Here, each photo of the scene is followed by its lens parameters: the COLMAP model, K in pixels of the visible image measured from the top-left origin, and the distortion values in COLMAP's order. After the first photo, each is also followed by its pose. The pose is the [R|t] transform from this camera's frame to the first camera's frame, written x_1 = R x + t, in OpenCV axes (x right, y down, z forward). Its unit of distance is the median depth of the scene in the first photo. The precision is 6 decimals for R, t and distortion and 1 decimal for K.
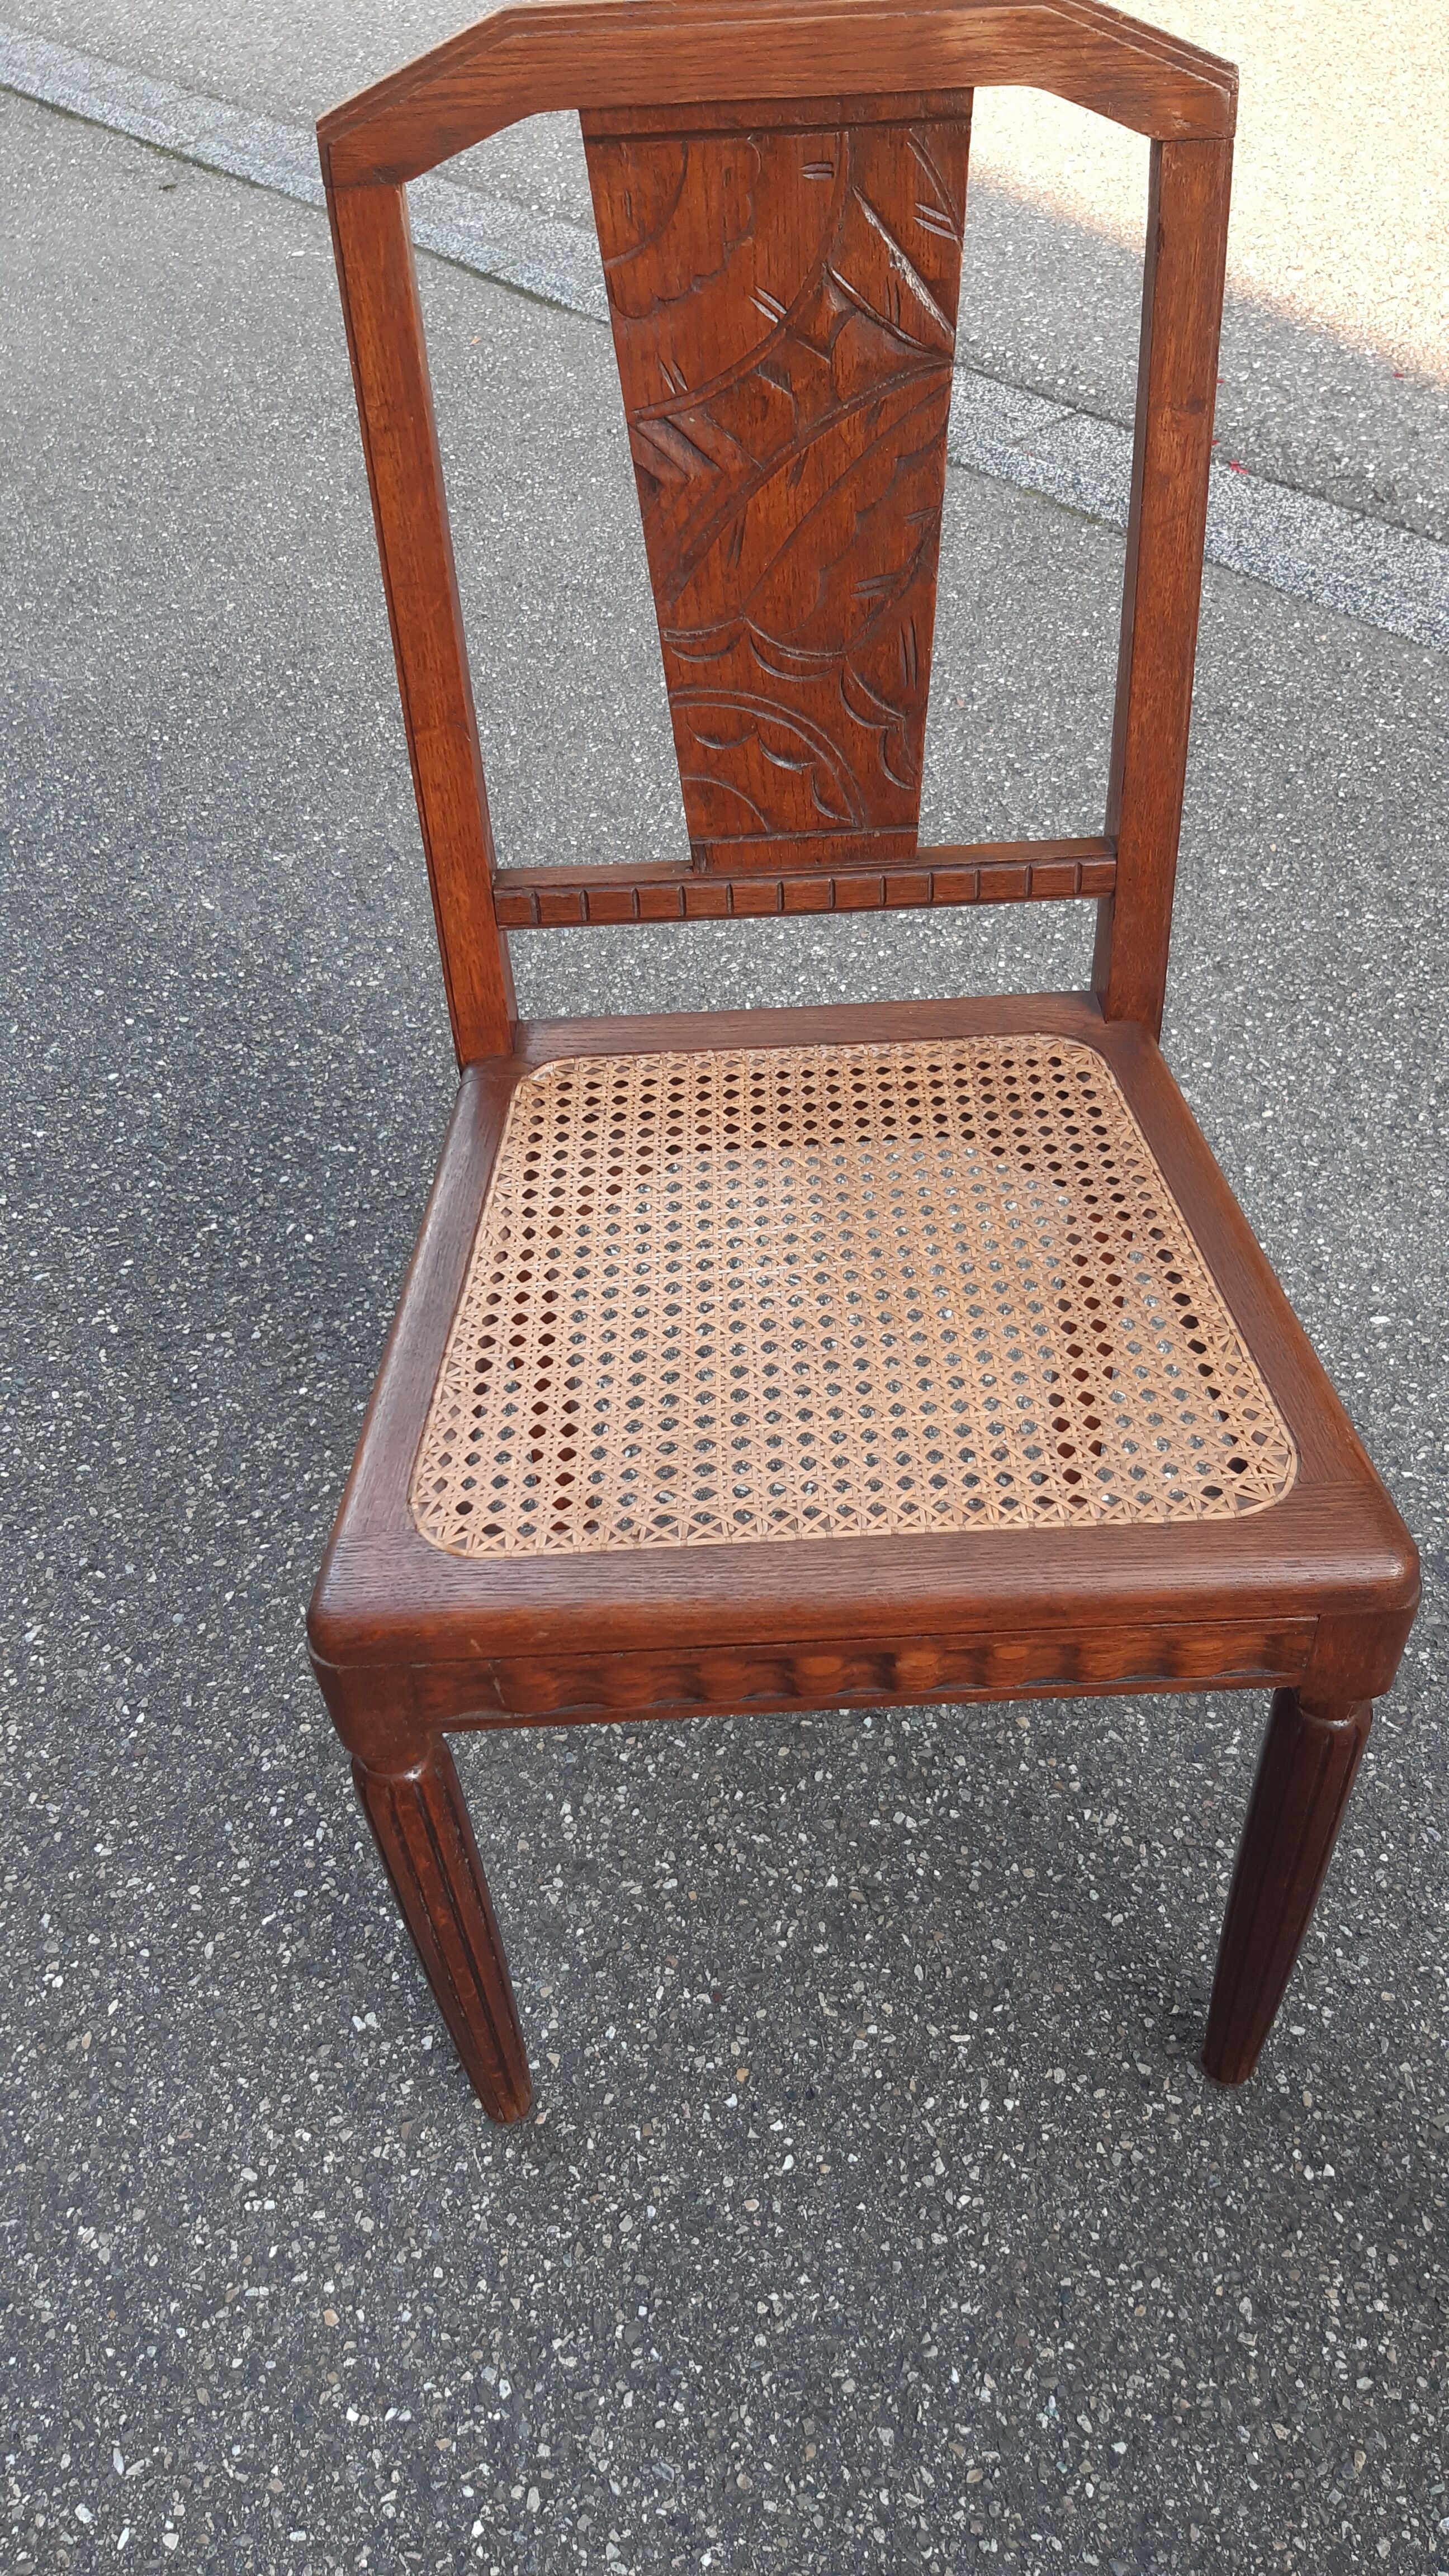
lens RADIAL K [[2022.9, 0, 750.8], [0, 2022.9, 1289.3], [0, 0, 1]] dist [0.073825, -0.157534]
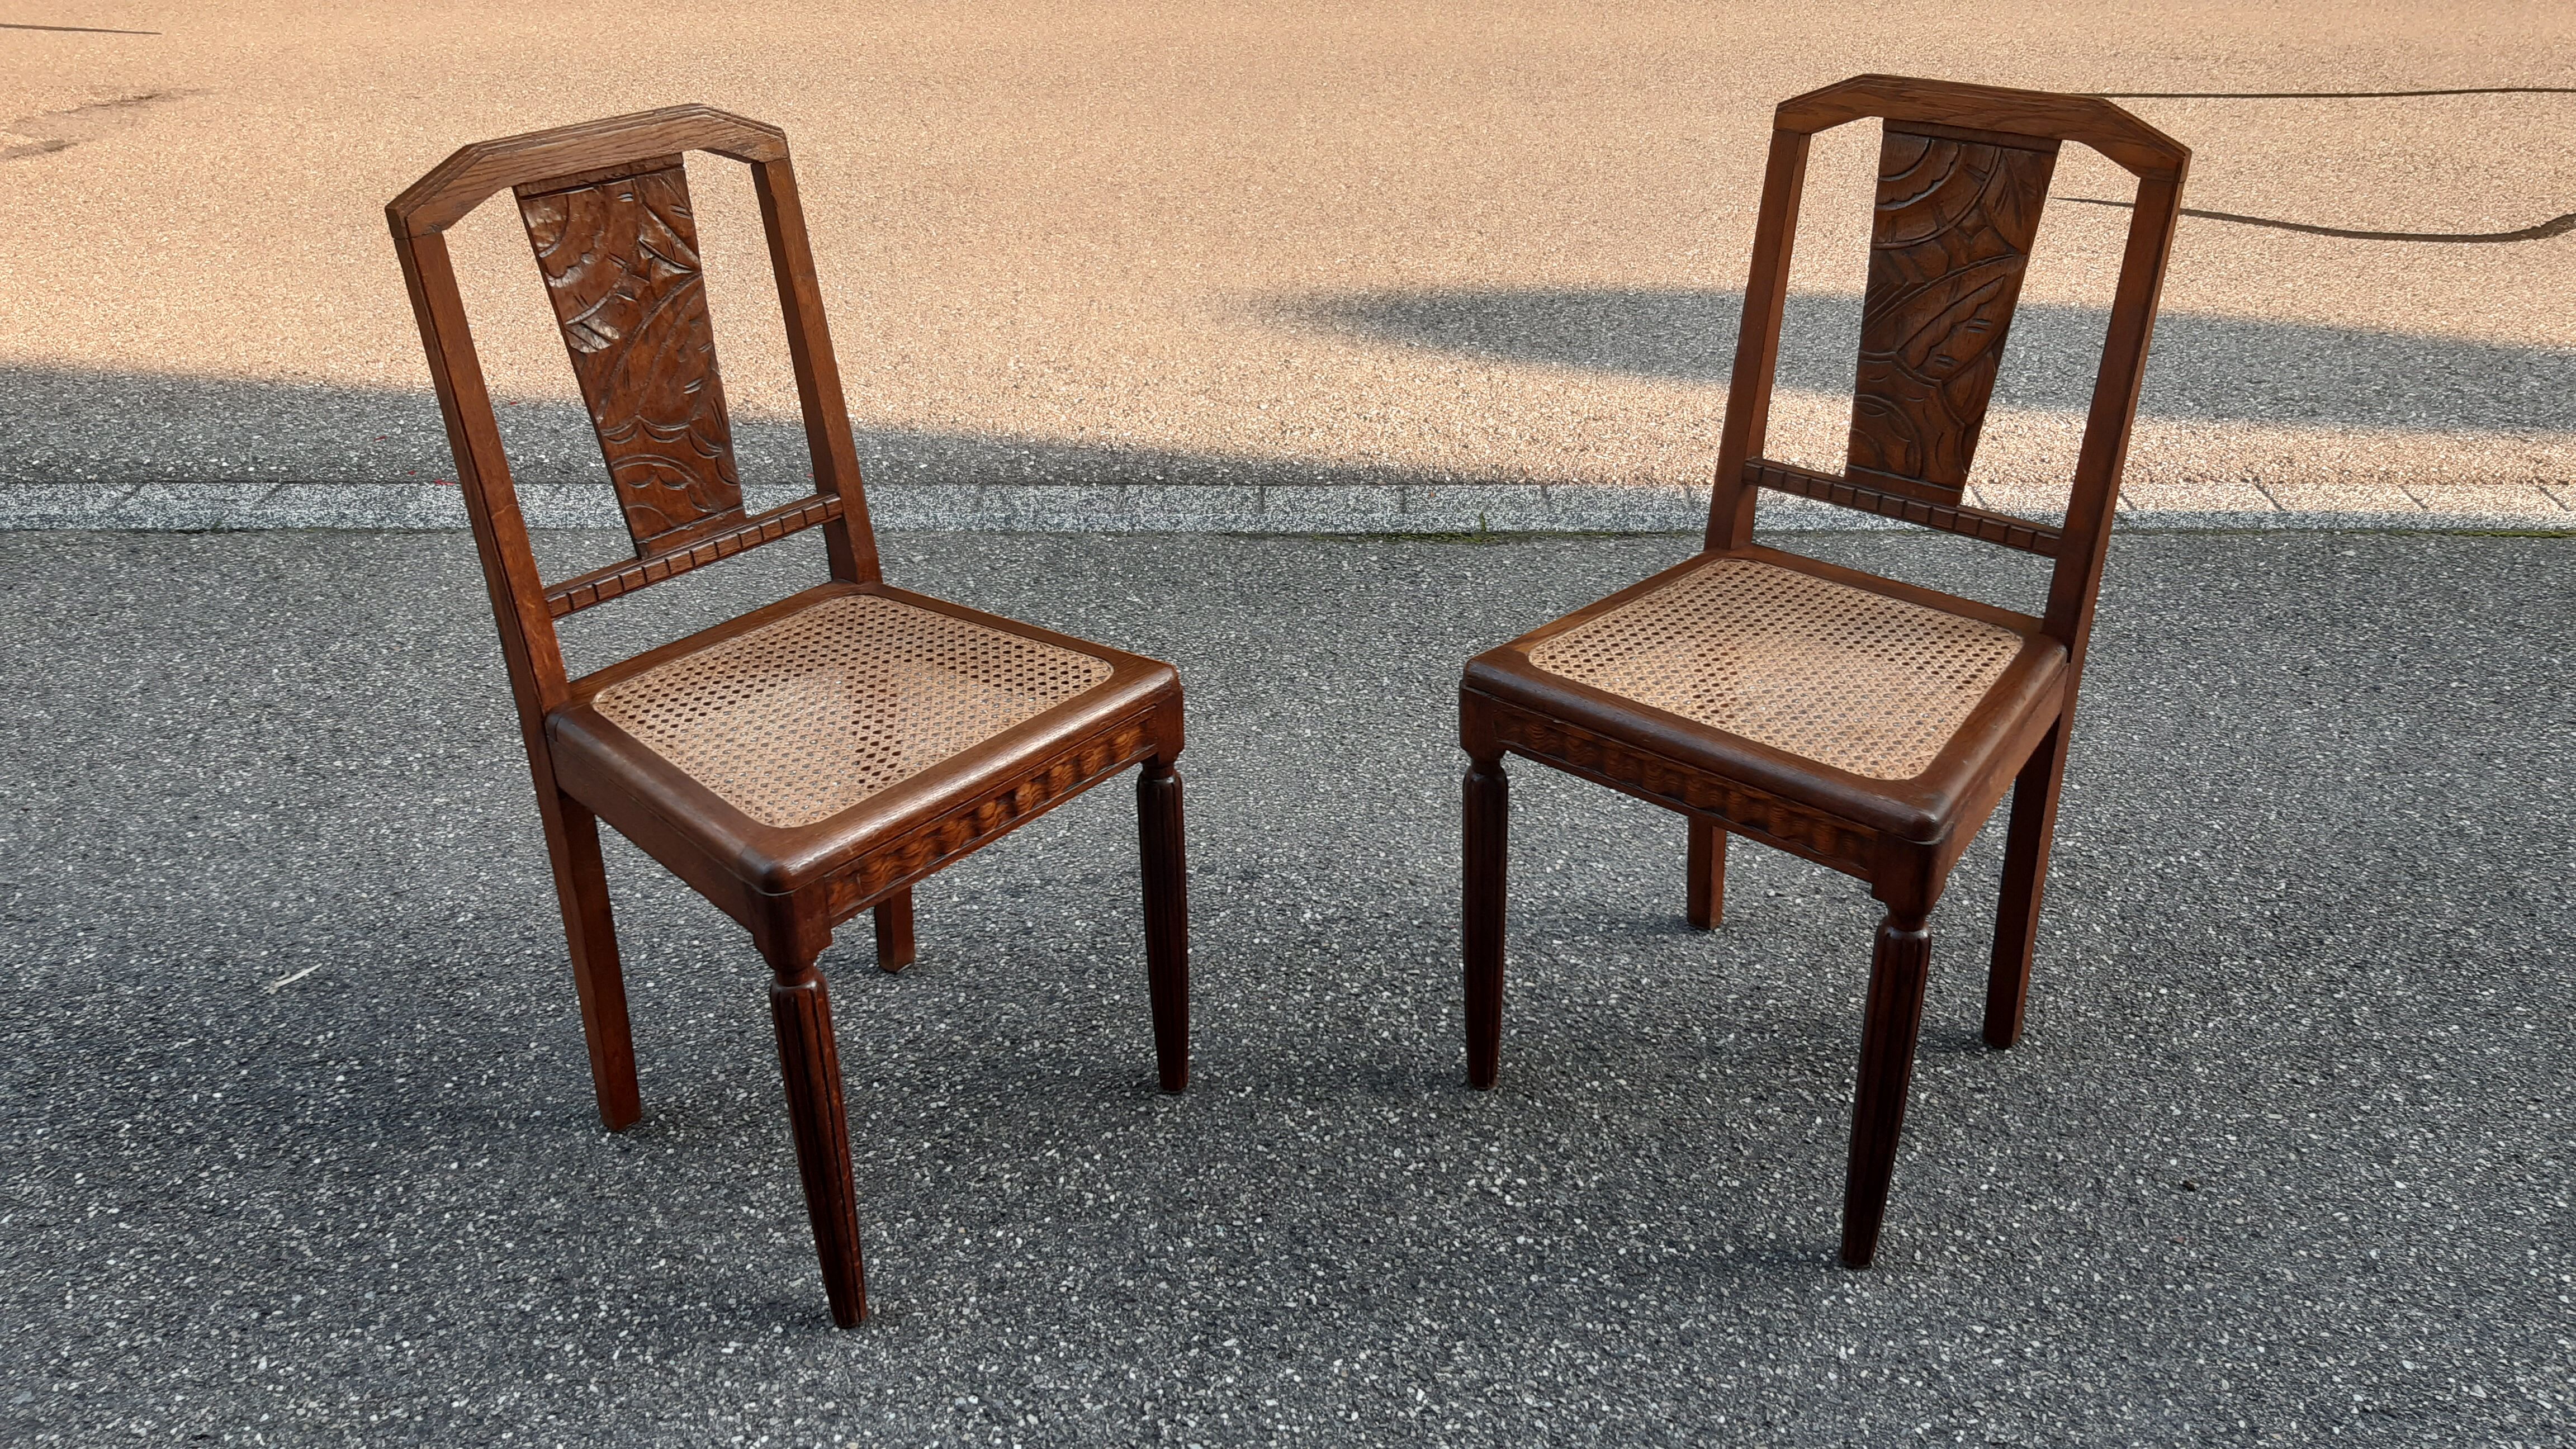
lens RADIAL K [[2022.9, 0, 1324.0], [0, 2022.9, 665.5], [0, 0, 1]] dist [0.073825, -0.157534]
pose [[0.659526, -0.299194, 0.689571, -0.779512], [0.509218, 0.852636, -0.117085, 0.335681], [-0.552922, 0.428363, 0.714691, -0.487471]]
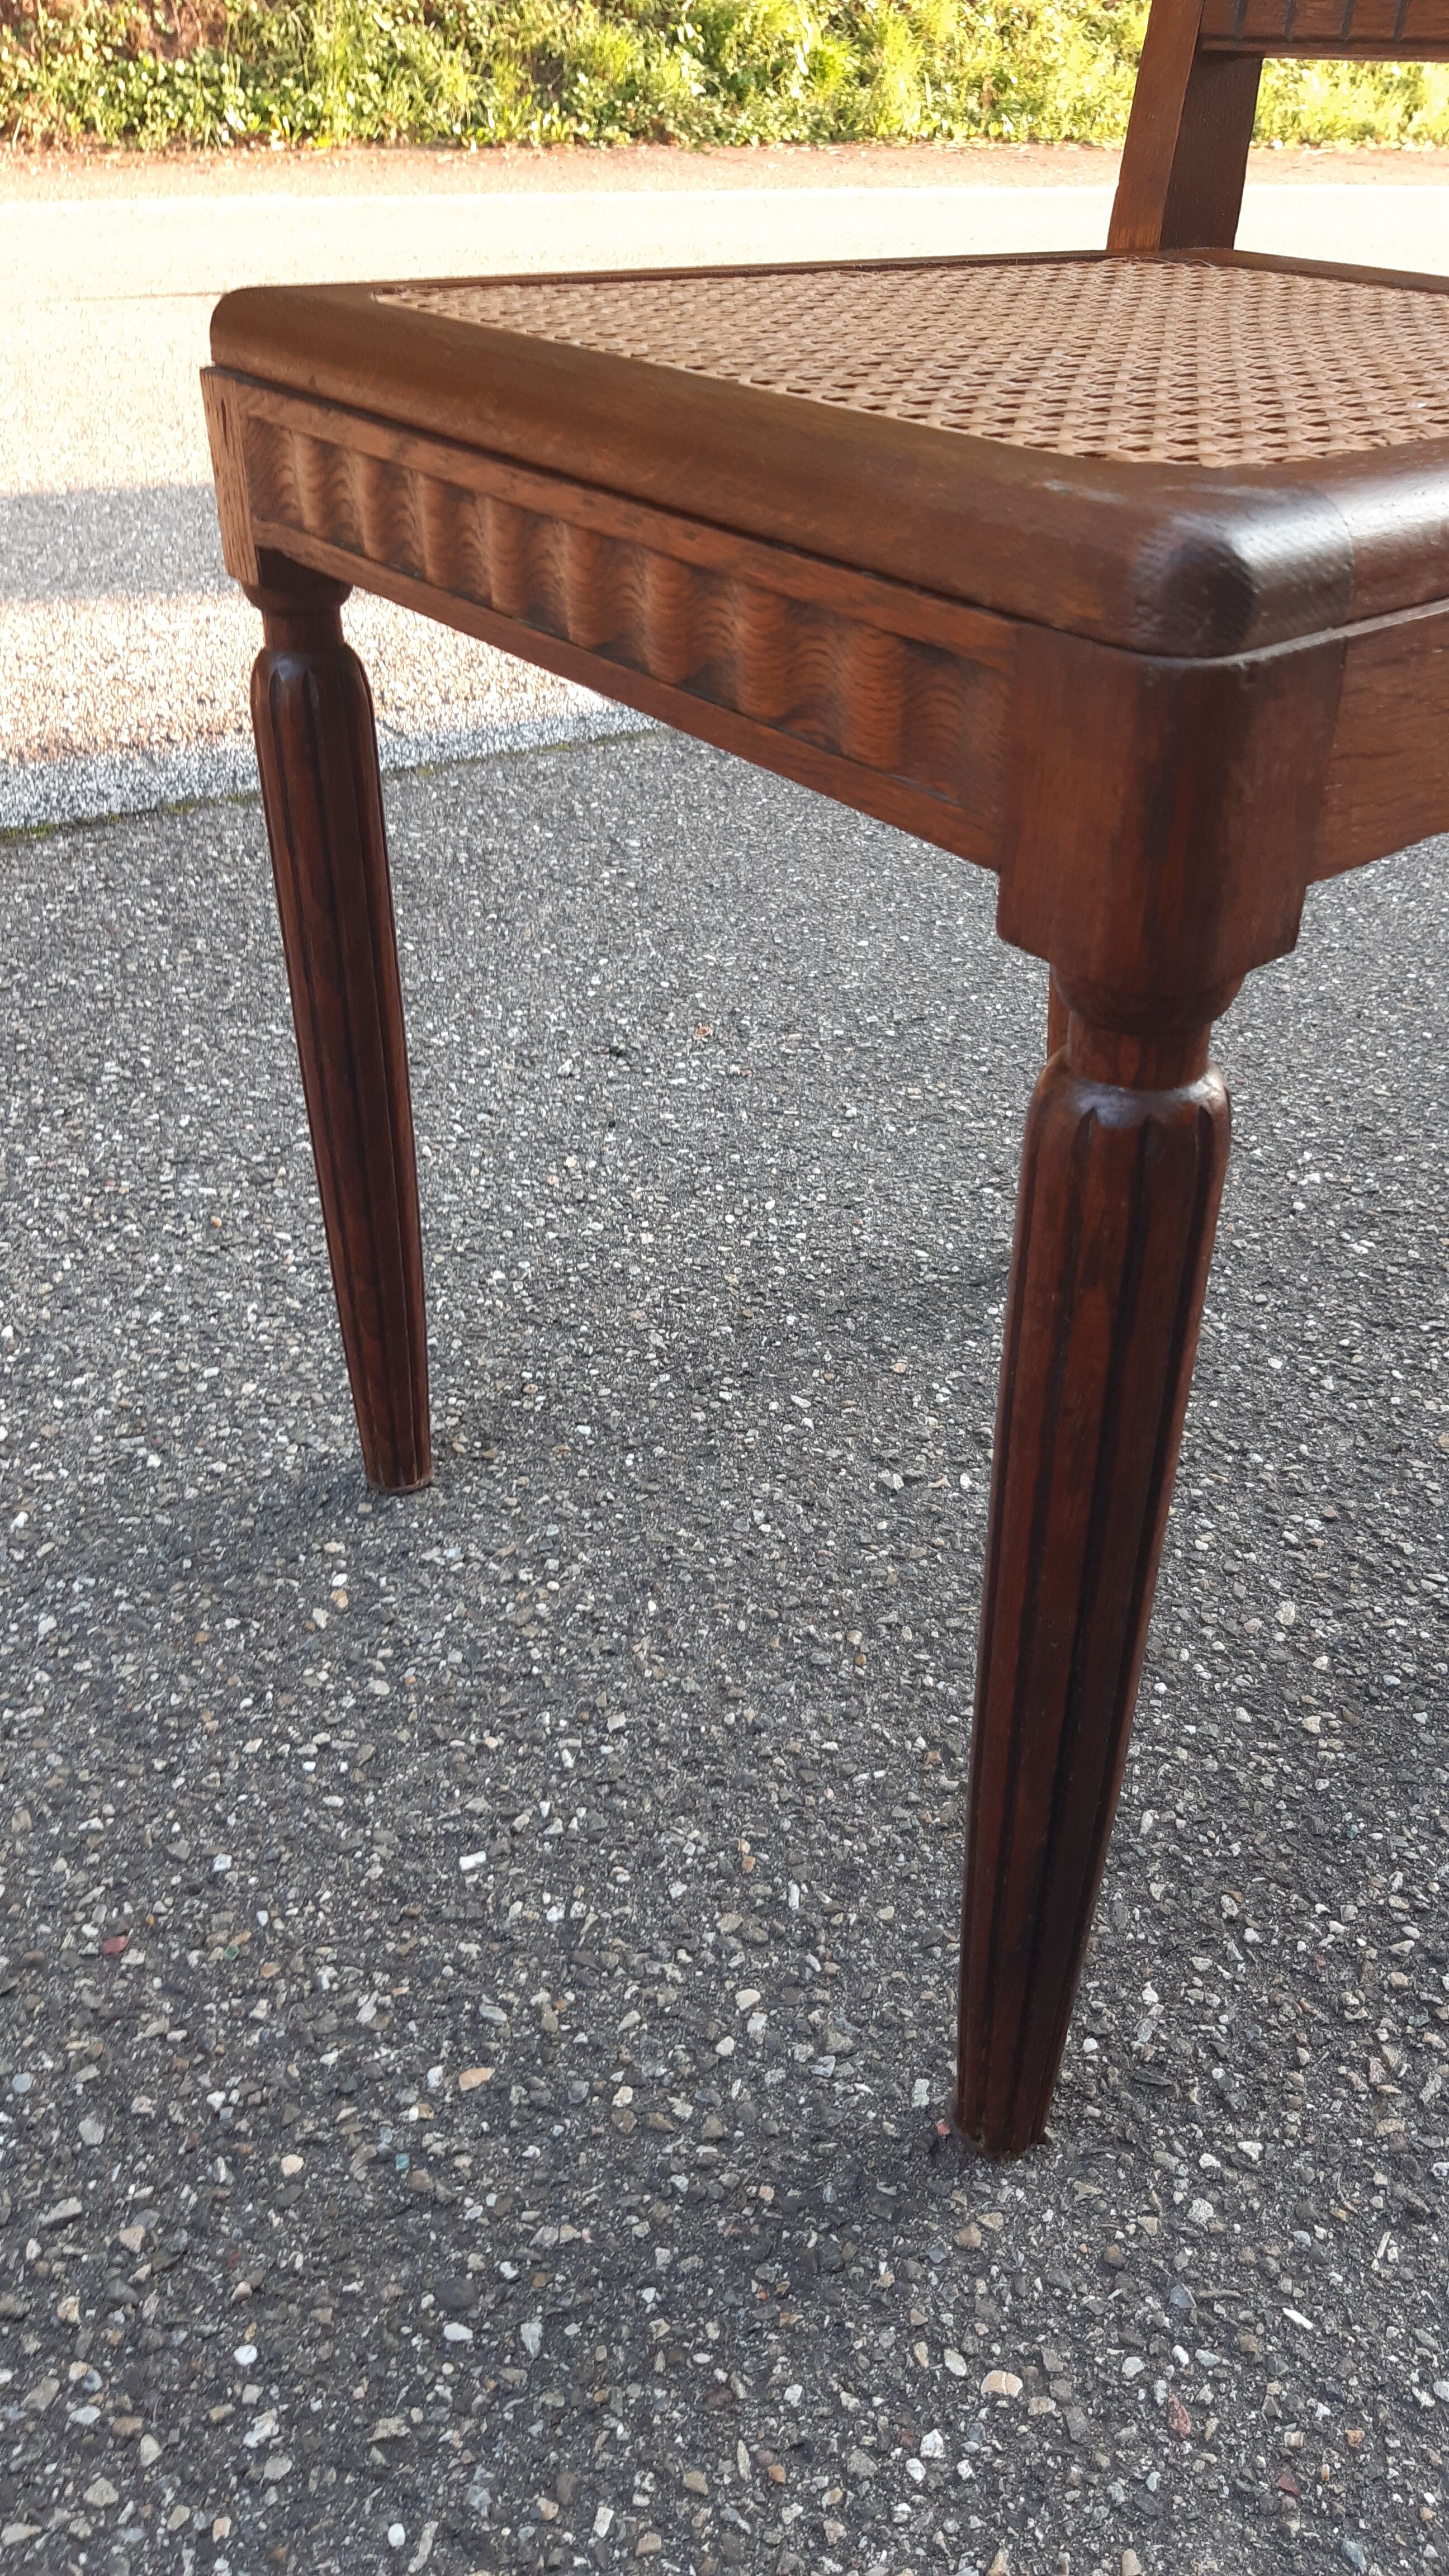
lens RADIAL K [[2022.9, 0, 750.8], [0, 2022.9, 1289.3], [0, 0, 1]] dist [0.073825, -0.157534]
pose [[0.141515, -0.474109, 0.869019, 0.187394], [0.679325, 0.685046, 0.263114, 0.226362], [-0.720063, 0.553112, 0.419018, 0.475709]]
